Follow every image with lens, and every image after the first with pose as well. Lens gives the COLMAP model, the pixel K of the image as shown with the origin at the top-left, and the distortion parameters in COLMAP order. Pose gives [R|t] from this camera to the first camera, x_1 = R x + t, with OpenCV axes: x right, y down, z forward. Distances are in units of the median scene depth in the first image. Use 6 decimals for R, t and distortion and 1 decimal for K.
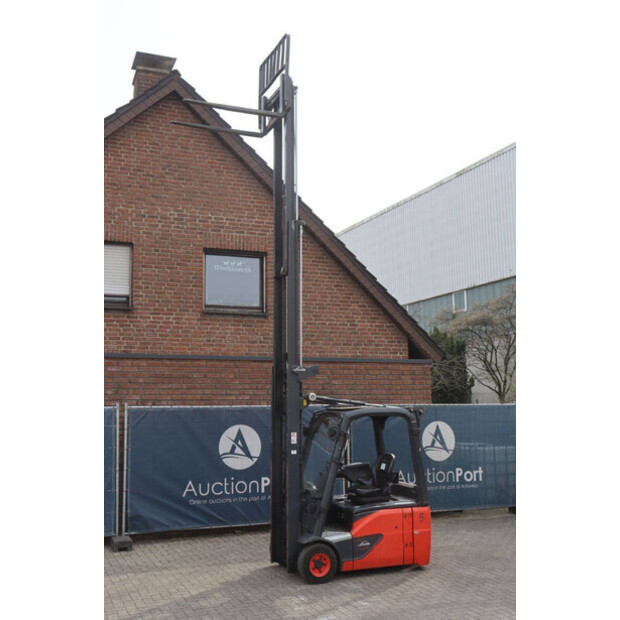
lens RADIAL K [[707.0, 0, 303.5], [0, 707.0, 308.1], [0, 0, 1]] dist [-0.015565, 0.013059]
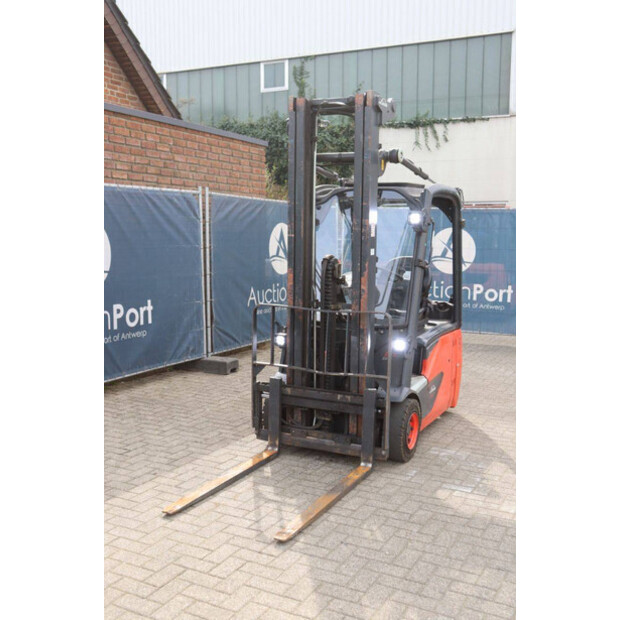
lens RADIAL K [[696.5, 0, 304.4], [0, 696.5, 308.9], [0, 0, 1]] dist [-0.015568, -0.009531]
pose [[0.756442, -0.053547, 0.651866, -0.325518], [-0.106254, 0.973344, 0.203254, 0.108147], [-0.645373, -0.223014, 0.730588, 0.473469]]
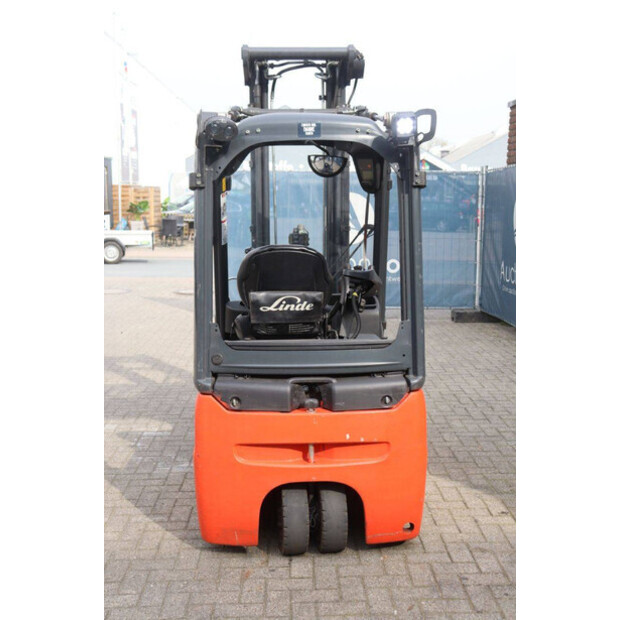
lens RADIAL K [[784.7, 0, 310.0], [0, 784.7, 310.0], [0, 0, 1]] dist [0.022738, 0.040892]
pose [[-0.343951, 0.142223, -0.928154, 0.417029], [0.126956, 0.986430, 0.104106, 0.165305], [0.930366, -0.082028, -0.357339, 0.962780]]
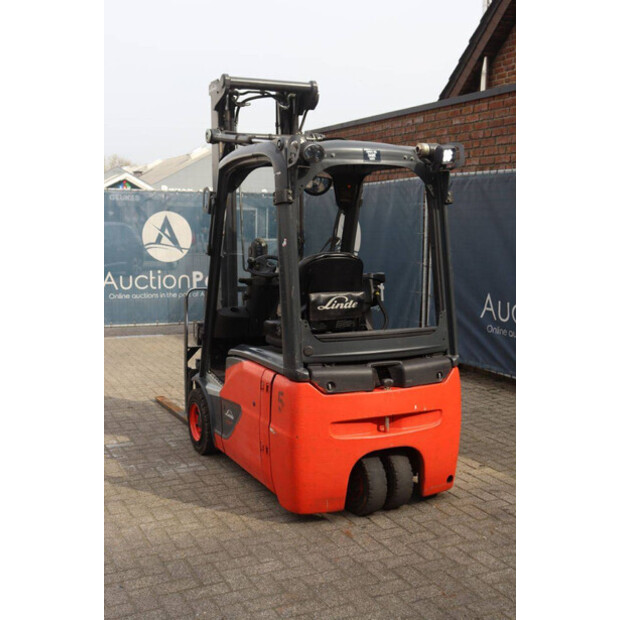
lens RADIAL K [[800.7, 0, 310.0], [0, 800.7, 310.0], [0, 0, 1]] dist [0.032700, 0.032418]
pose [[0.049663, 0.121474, -0.991351, 0.505945], [0.128692, 0.983524, 0.126961, 0.147041], [0.990440, -0.133884, 0.033212, 0.803481]]
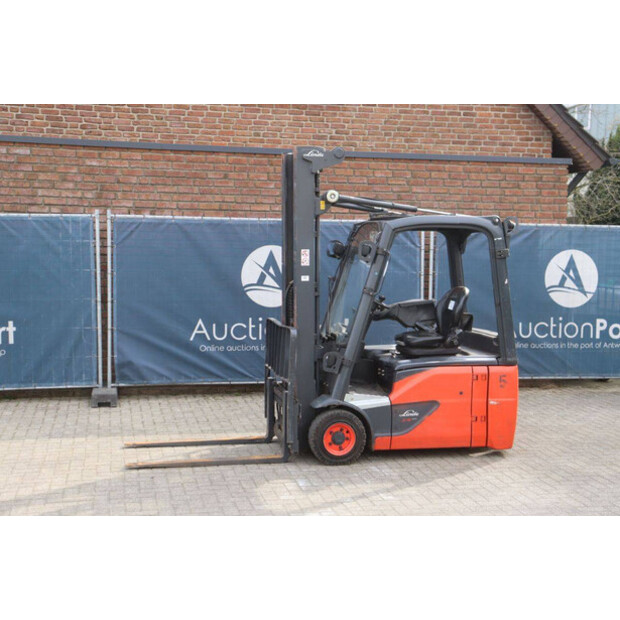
lens RADIAL K [[891.8, 0, 310.0], [0, 891.8, 310.0], [0, 0, 1]] dist [0.020282, 0.491388]
pose [[0.985462, 0.034729, -0.166310, 0.100326], [0.000277, 0.978555, 0.205987, 0.044950], [0.169898, -0.203038, 0.964319, 0.133243]]
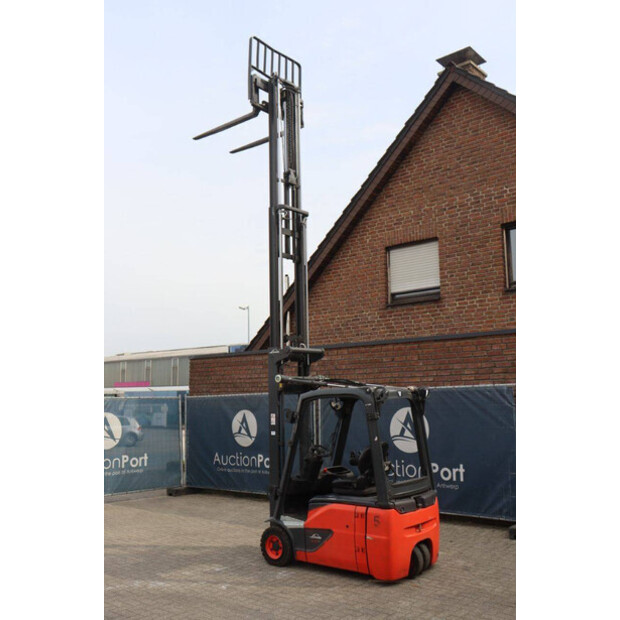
lens RADIAL K [[629.2, 0, 310.0], [0, 629.2, 310.0], [0, 0, 1]] dist [-0.124611, 0.253149]
pose [[0.468377, -0.124094, -0.874771, 0.631567], [0.131634, 0.988838, -0.069795, 0.075380], [0.873668, -0.082459, 0.479484, 0.483222]]
